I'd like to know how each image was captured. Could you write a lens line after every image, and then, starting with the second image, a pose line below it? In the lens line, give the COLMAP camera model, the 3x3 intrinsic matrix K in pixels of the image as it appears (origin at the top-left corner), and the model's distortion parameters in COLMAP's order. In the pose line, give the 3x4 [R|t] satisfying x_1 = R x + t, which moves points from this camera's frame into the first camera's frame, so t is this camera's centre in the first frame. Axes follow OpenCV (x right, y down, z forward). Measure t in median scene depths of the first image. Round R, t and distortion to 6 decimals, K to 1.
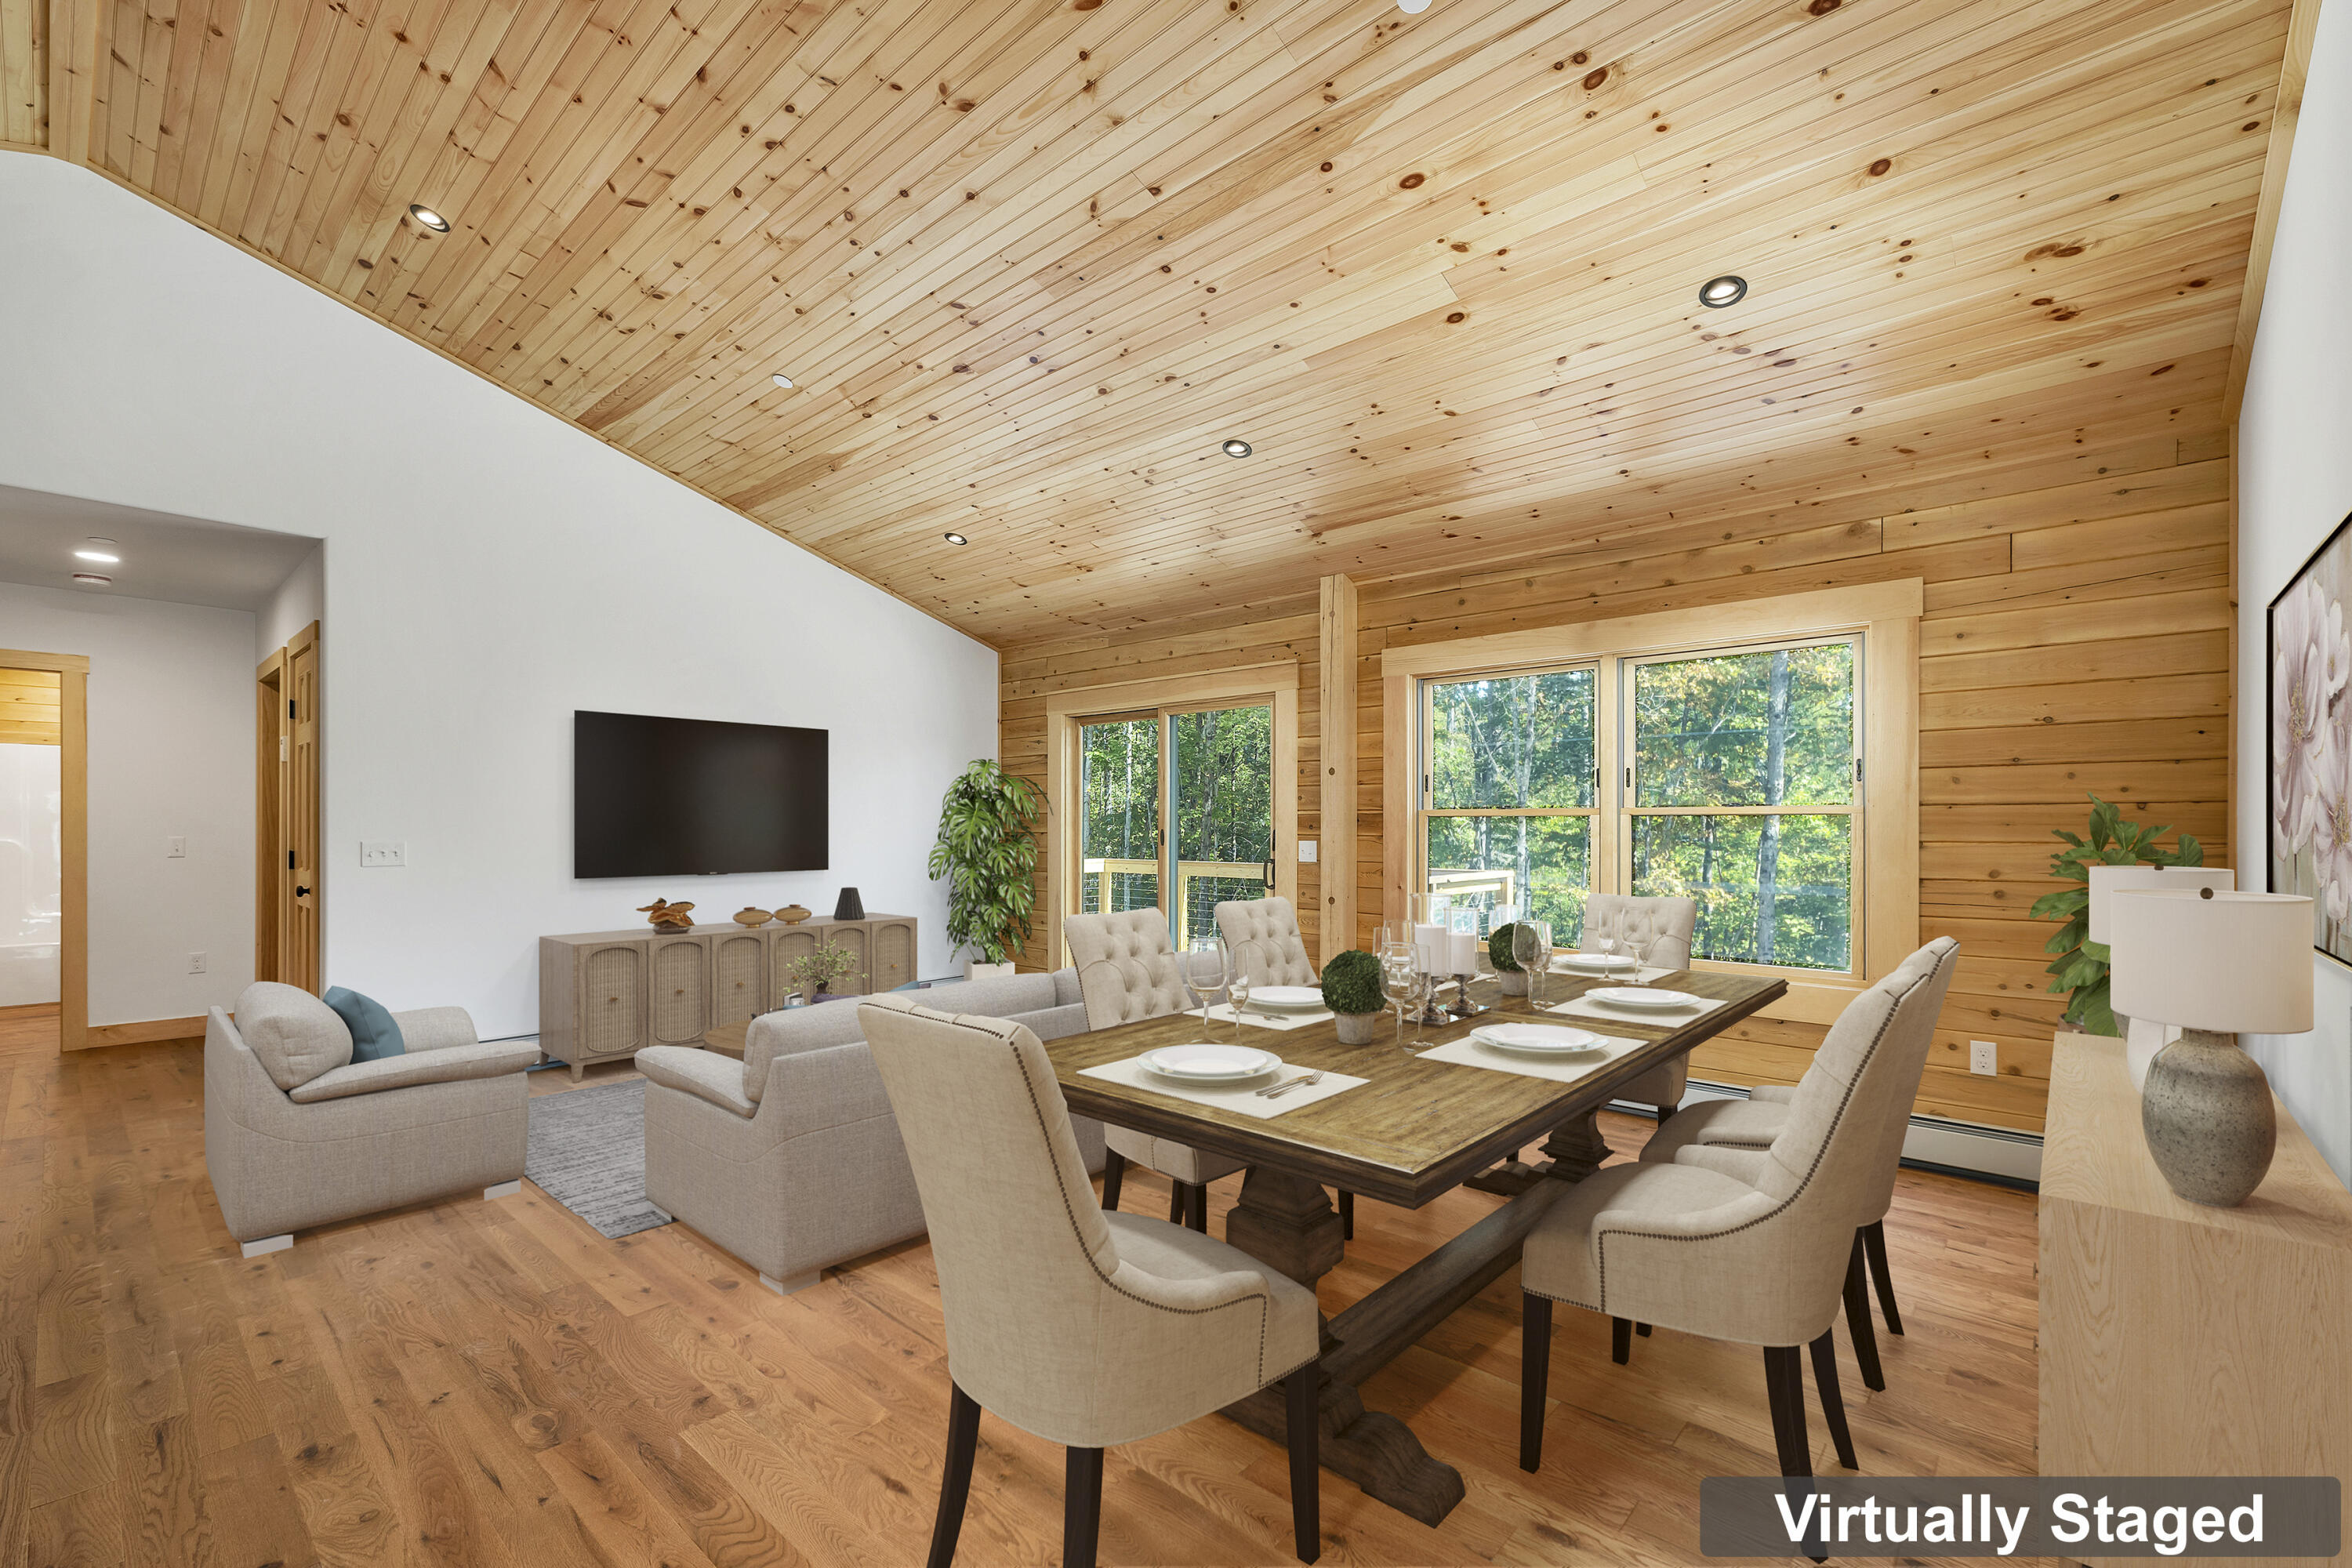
lens RADIAL K [[1008.7, 0, 1169.8], [0, 1008.7, 815.3], [0, 0, 1]] dist [0.002612, 0.000254]
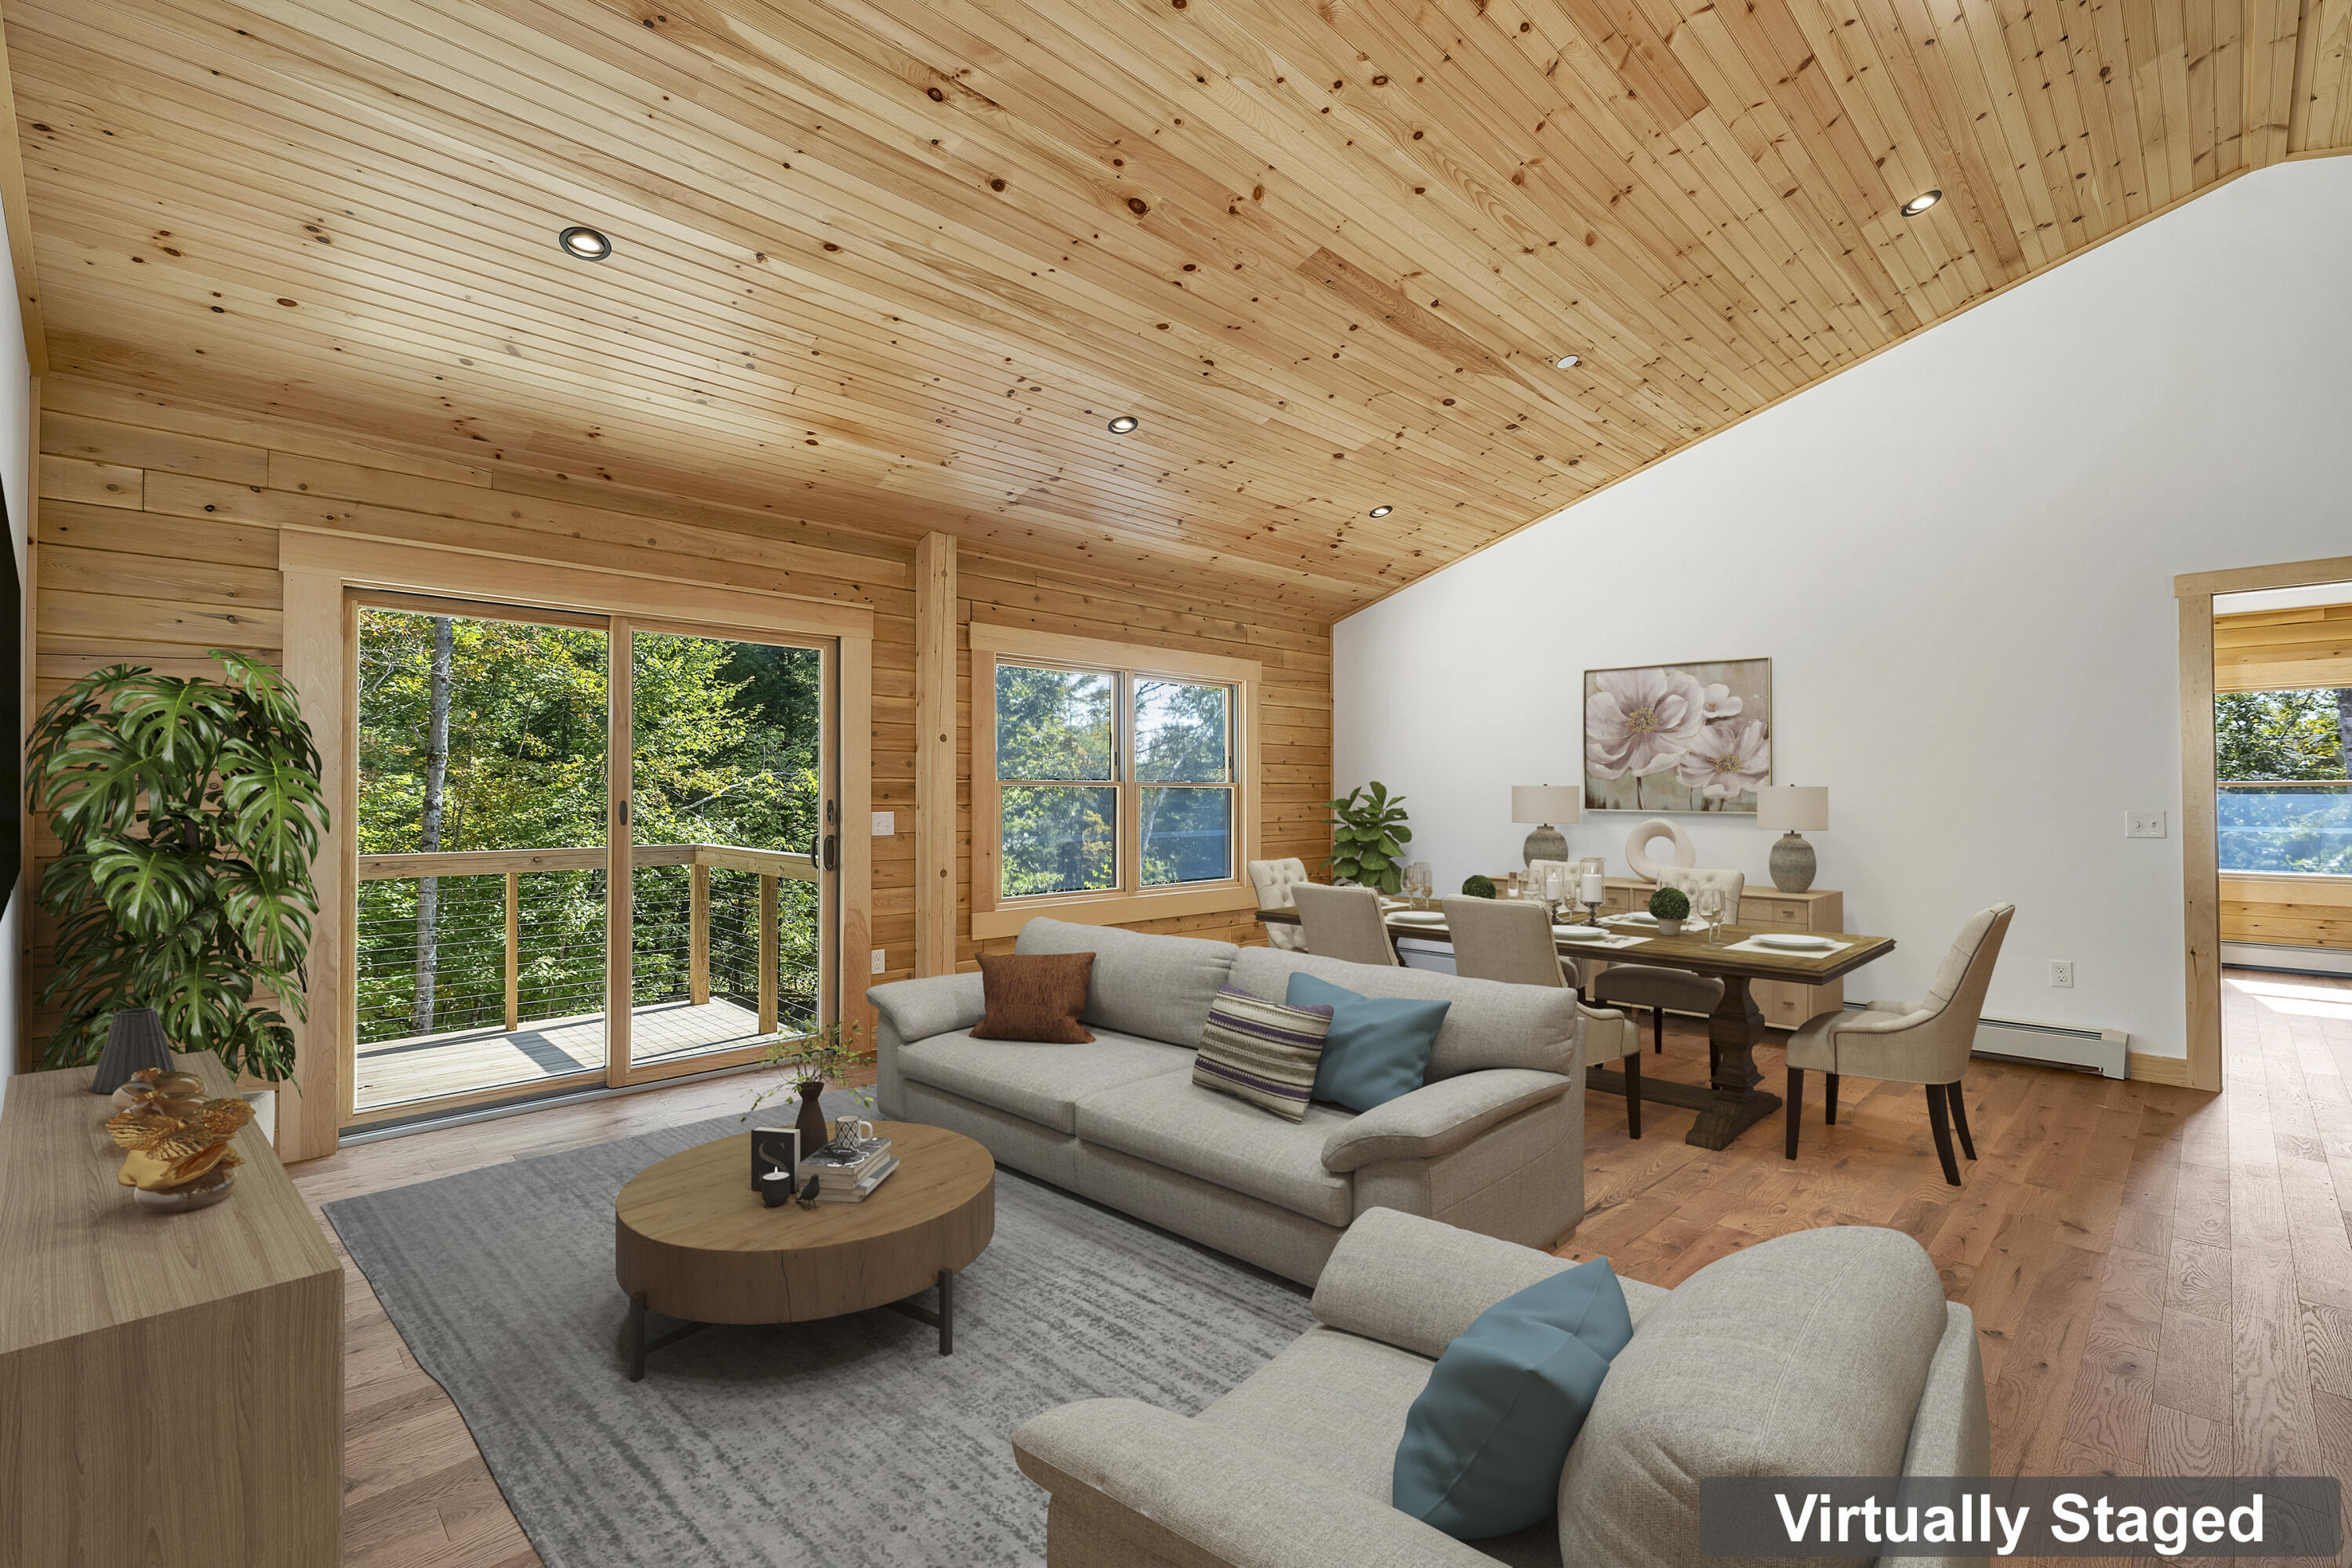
lens RADIAL K [[1034.5, 0, 1083.1], [0, 1034.5, 779.7], [0, 0, 1]] dist [0.000108, 0.000030]
pose [[0.088855, 0.012994, 0.995960, -0.831132], [-0.009603, 0.999880, -0.012188, 0.006872], [-0.995998, -0.008482, 0.088969, 0.806879]]
